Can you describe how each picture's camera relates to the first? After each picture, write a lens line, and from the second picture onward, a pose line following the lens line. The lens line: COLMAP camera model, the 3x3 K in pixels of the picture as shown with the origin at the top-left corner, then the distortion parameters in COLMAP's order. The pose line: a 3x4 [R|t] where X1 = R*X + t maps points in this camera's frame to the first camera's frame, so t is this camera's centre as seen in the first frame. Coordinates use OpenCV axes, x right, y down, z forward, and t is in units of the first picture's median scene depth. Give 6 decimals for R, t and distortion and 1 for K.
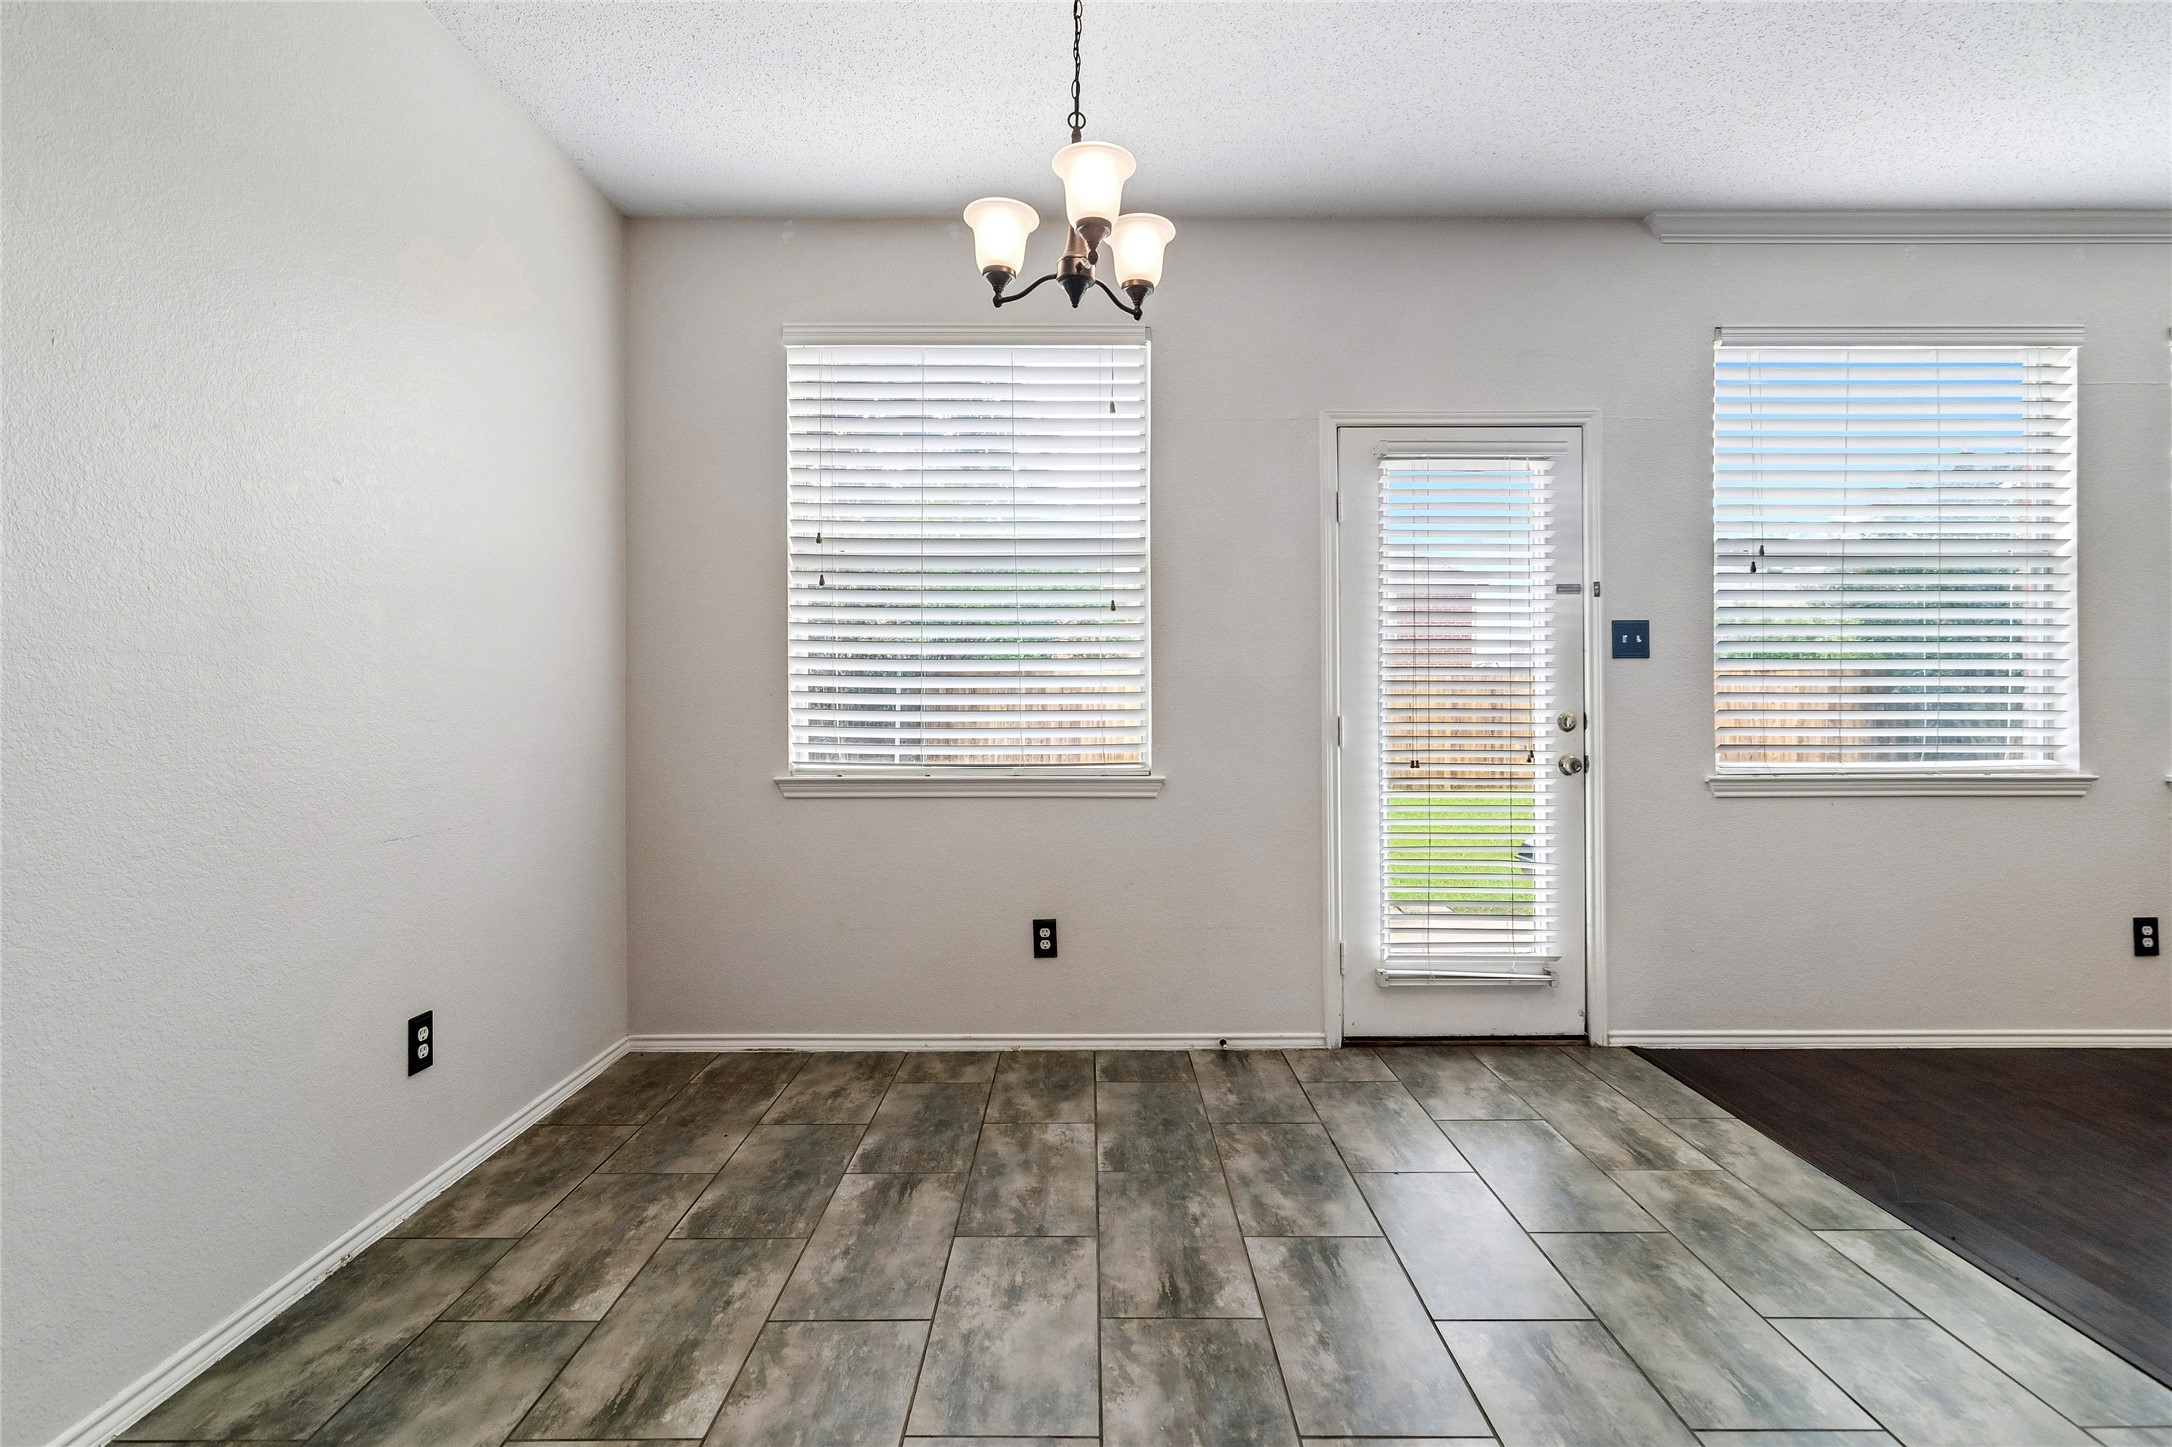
lens RADIAL K [[1049.2, 0, 1100.3], [0, 1049.2, 709.1], [0, 0, 1]] dist [-0.004118, 0.001739]
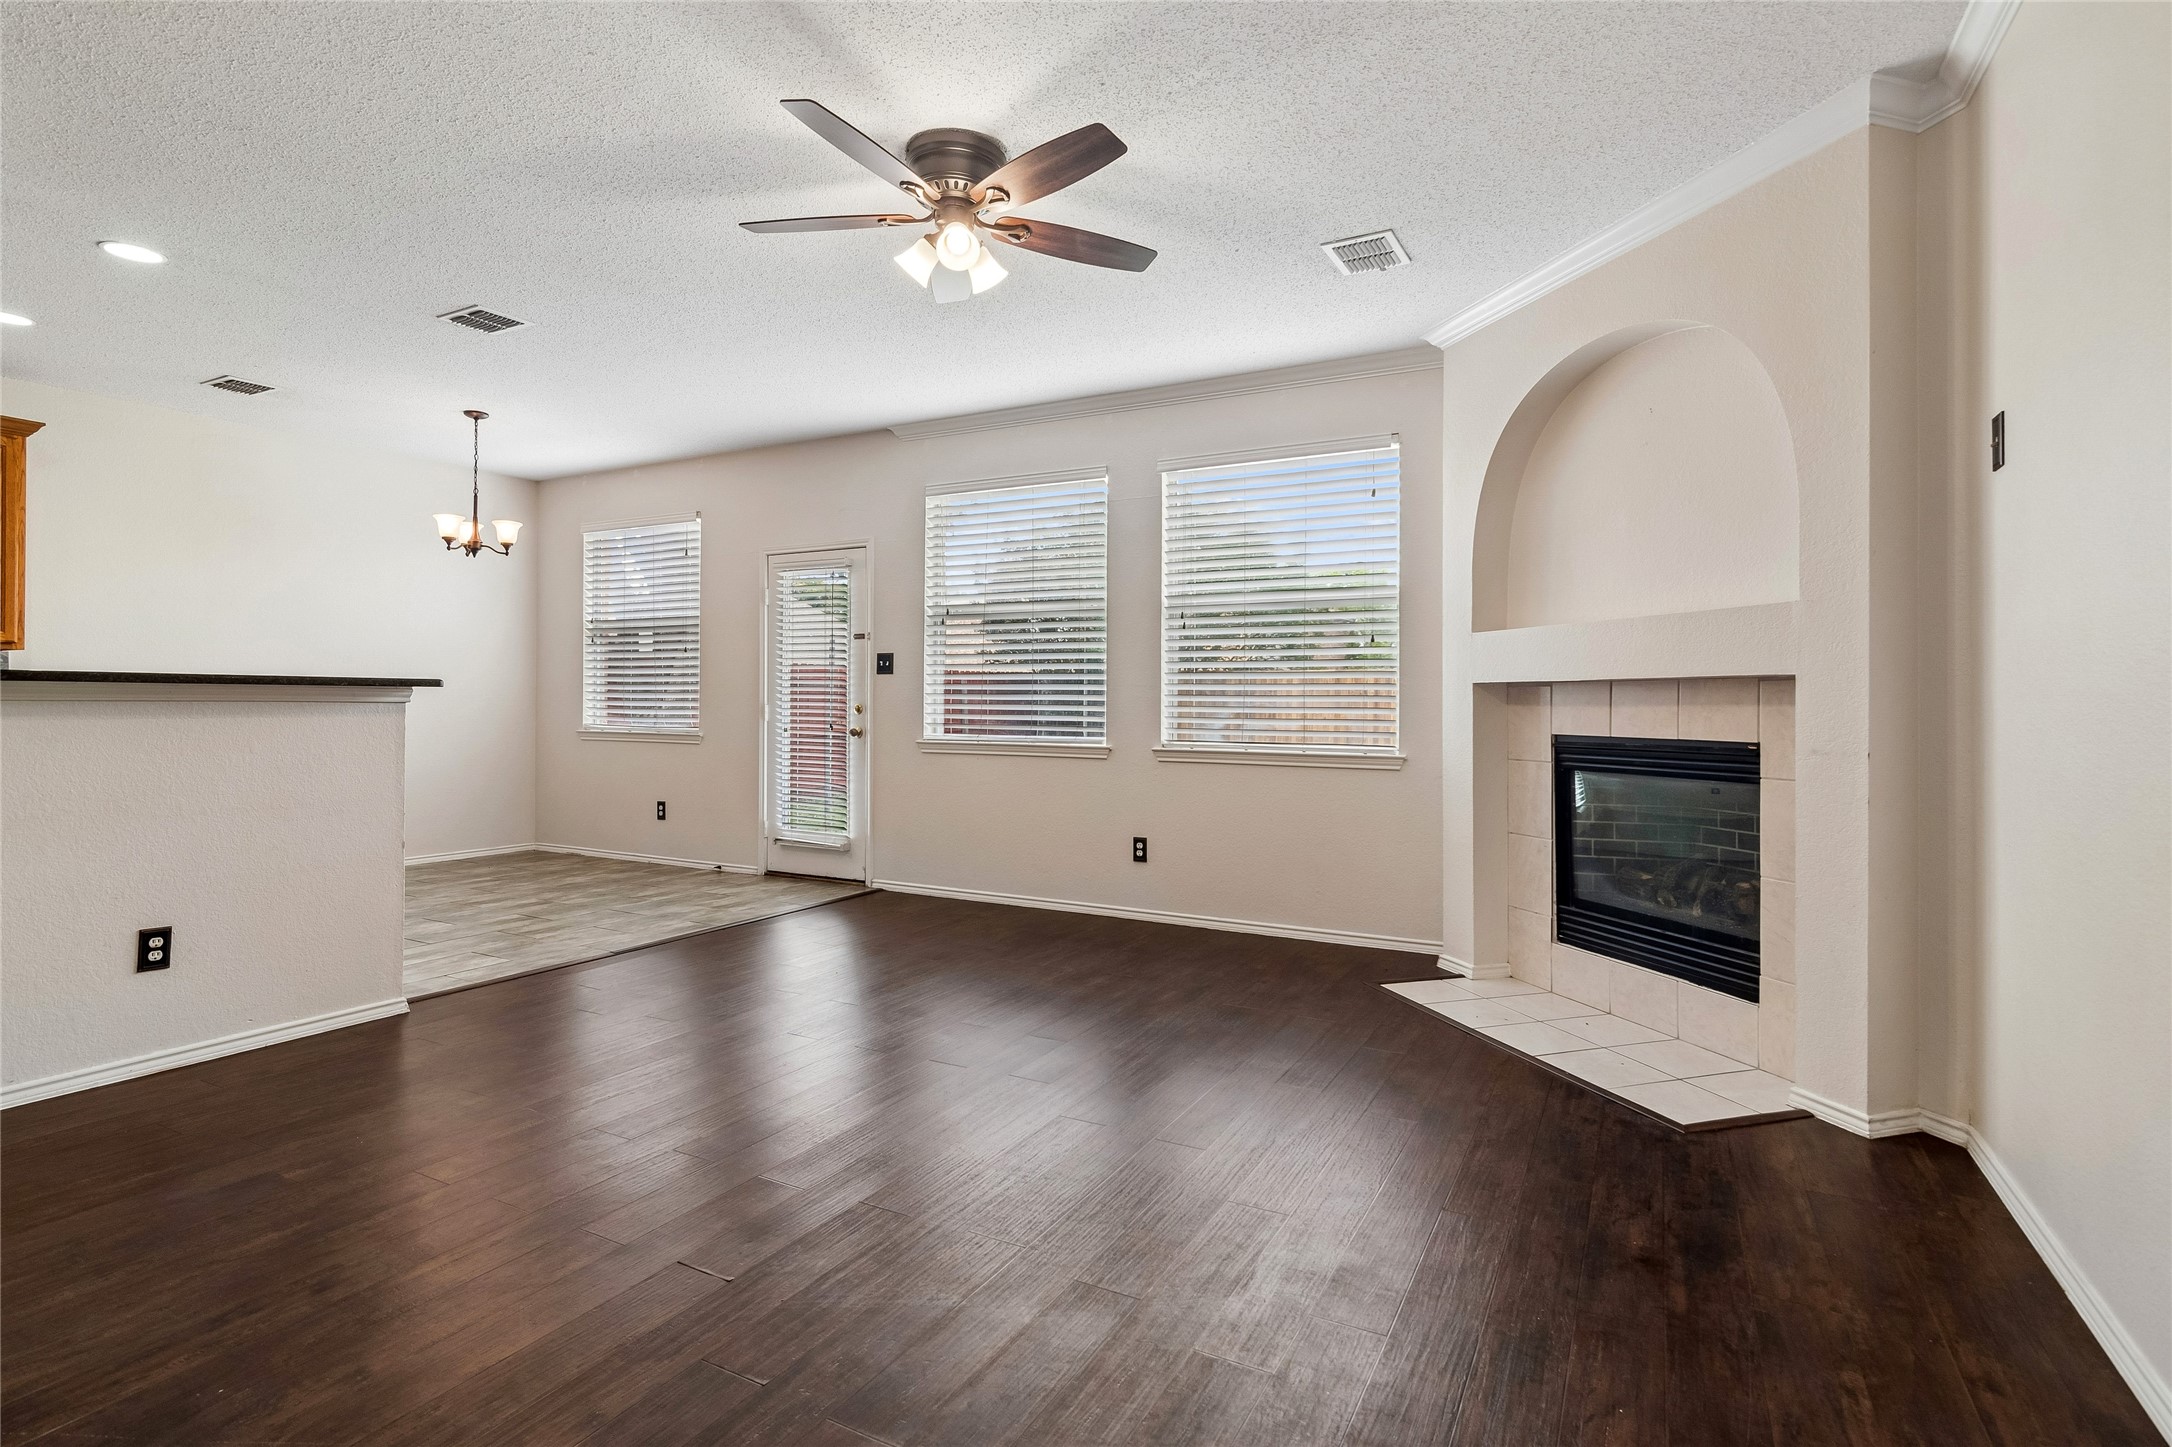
lens RADIAL K [[1049.2, 0, 1108.5], [0, 1049.2, 699.6], [0, 0, 1]] dist [-0.004118, 0.001739]
pose [[0.878166, 0.006275, -0.478315, 1.713574], [-0.009688, 0.999942, -0.004668, 0.000212], [0.478258, 0.008733, 0.878176, -0.404648]]
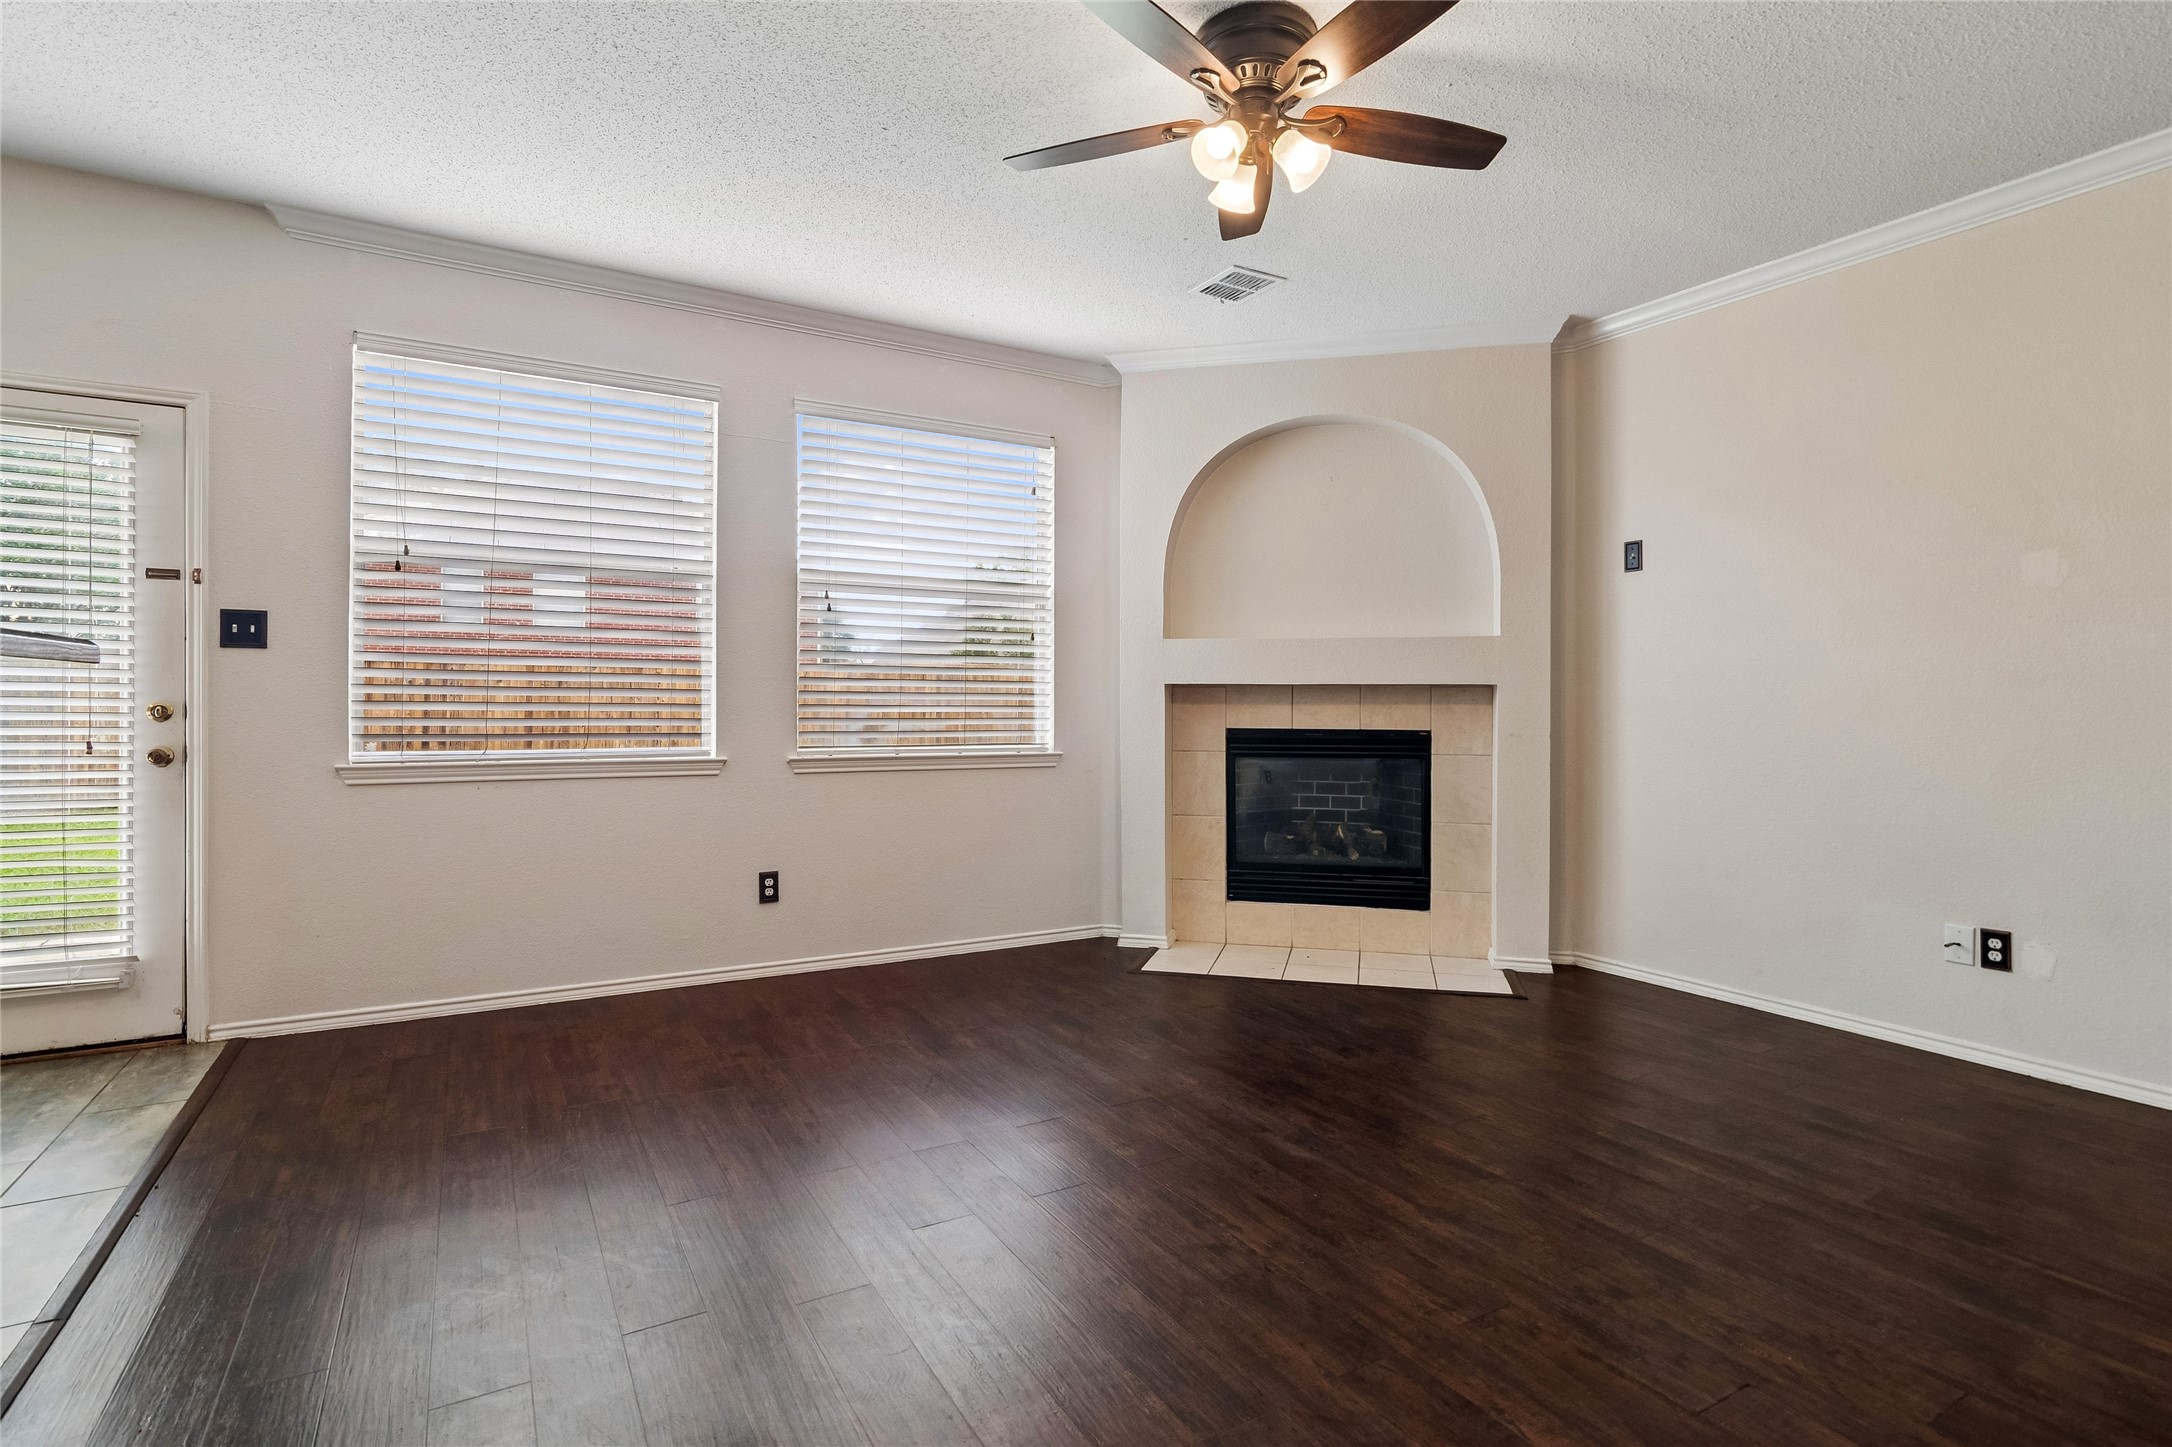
lens RADIAL K [[1049.2, 0, 1080.7], [0, 1049.2, 701.4], [0, 0, 1]] dist [-0.004118, 0.001739]
pose [[0.869468, 0.008509, 0.493916, 0.708423], [-0.008287, 0.999962, -0.002638, -0.001654], [-0.493919, -0.001799, 0.869506, -0.259674]]
